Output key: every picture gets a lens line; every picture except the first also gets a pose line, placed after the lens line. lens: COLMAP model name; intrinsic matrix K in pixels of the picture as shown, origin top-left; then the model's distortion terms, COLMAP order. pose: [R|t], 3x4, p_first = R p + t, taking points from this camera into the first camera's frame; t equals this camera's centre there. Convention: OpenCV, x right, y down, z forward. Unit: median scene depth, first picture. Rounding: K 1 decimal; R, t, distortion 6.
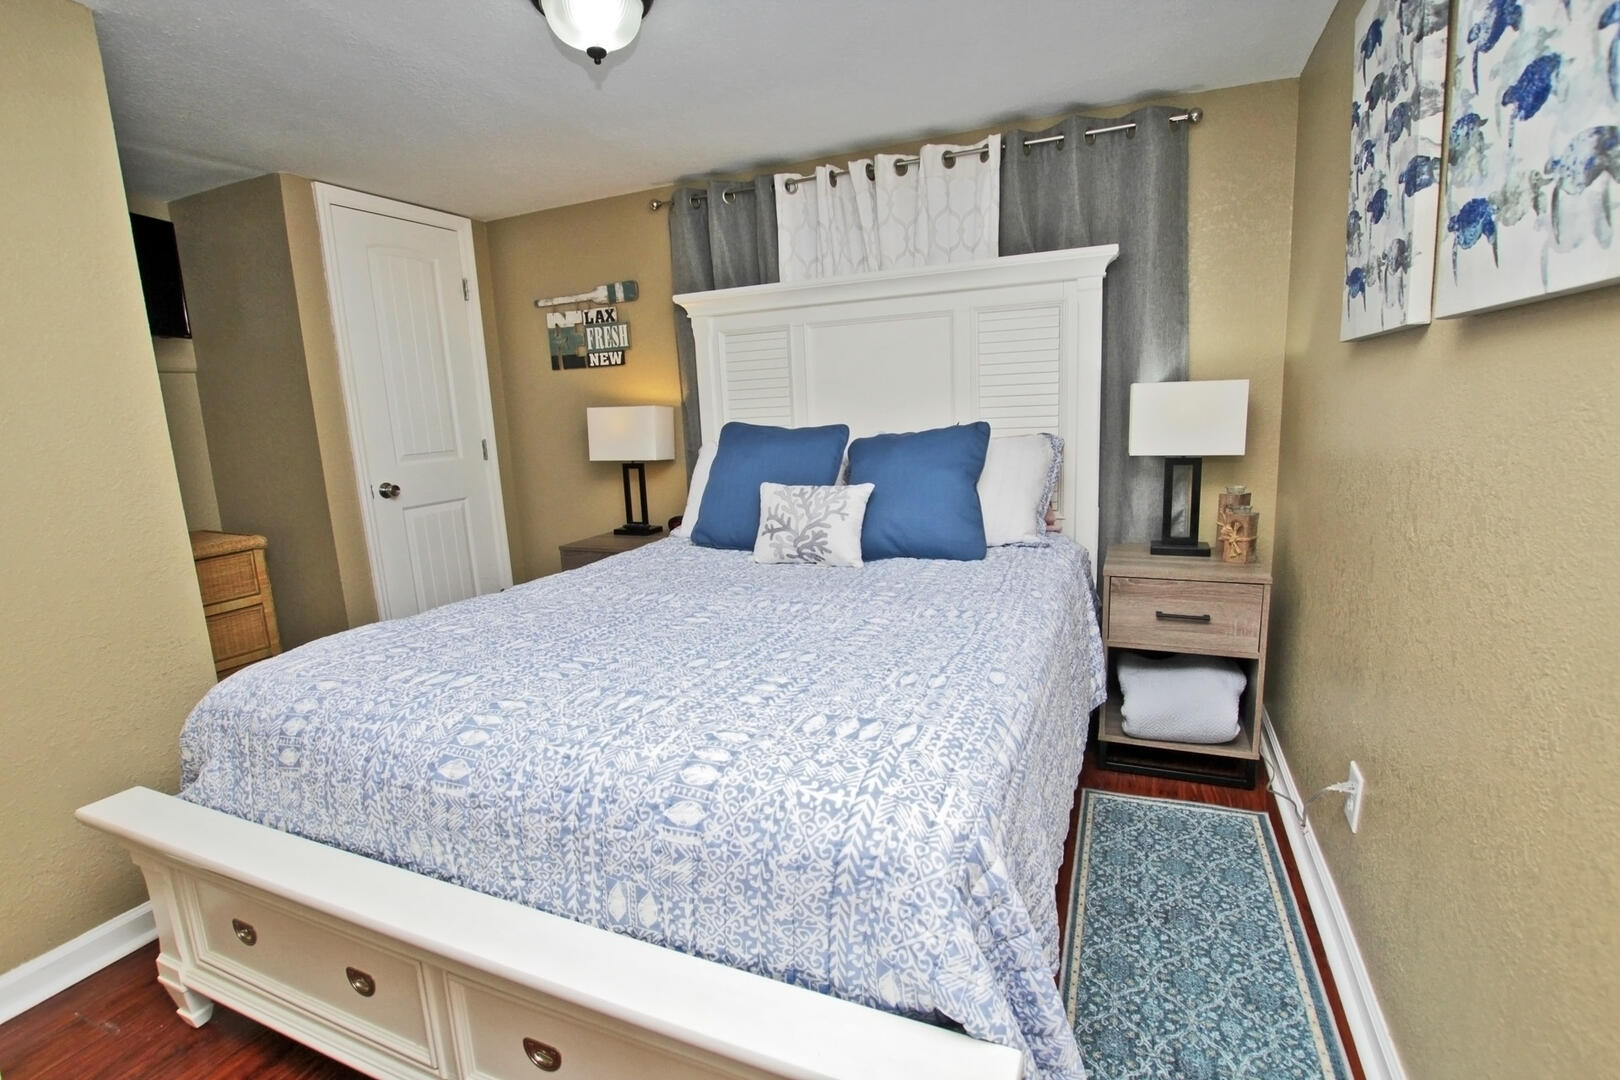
lens RADIAL K [[742.2, 0, 802.1], [0, 742.2, 535.5], [0, 0, 1]] dist [-0.023781, -0.000291]
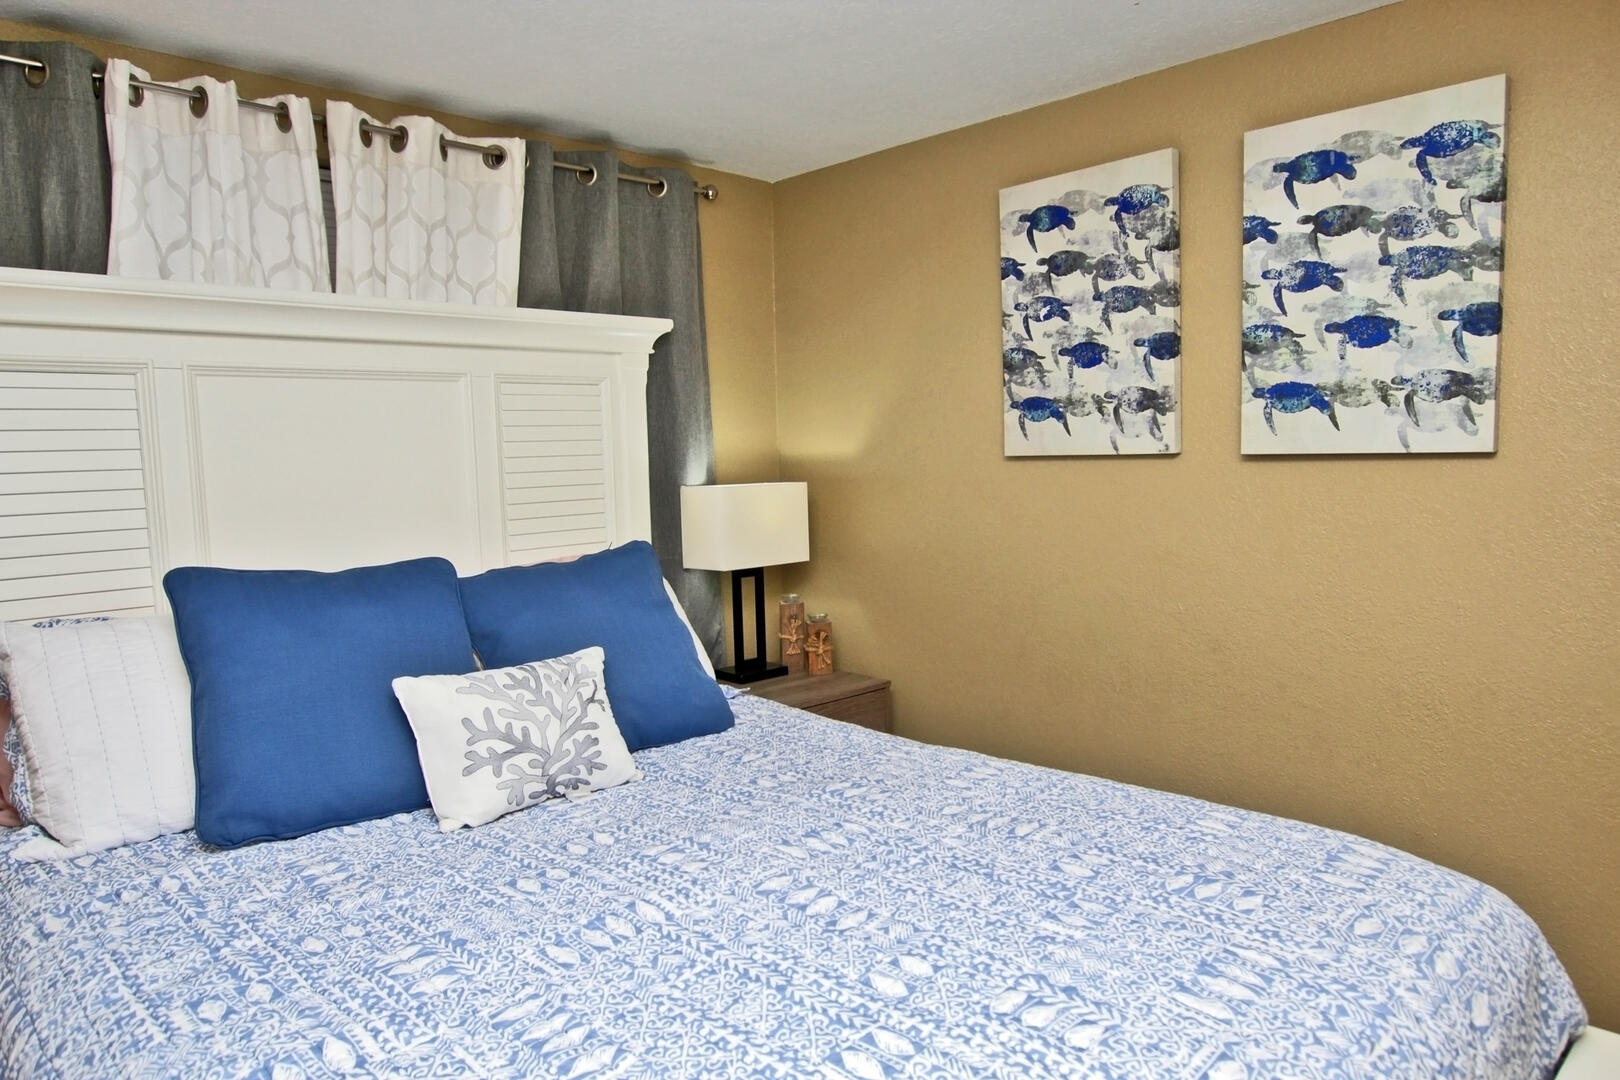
lens RADIAL K [[1042.9, 0, 810.7], [0, 1042.9, 545.1], [0, 0, 1]] dist [-0.002802, 0.002632]
pose [[0.403056, -0.054175, 0.913571, -0.621403], [0.165548, 0.986094, -0.014562, -0.109151], [-0.900078, 0.157109, 0.406420, 0.446465]]
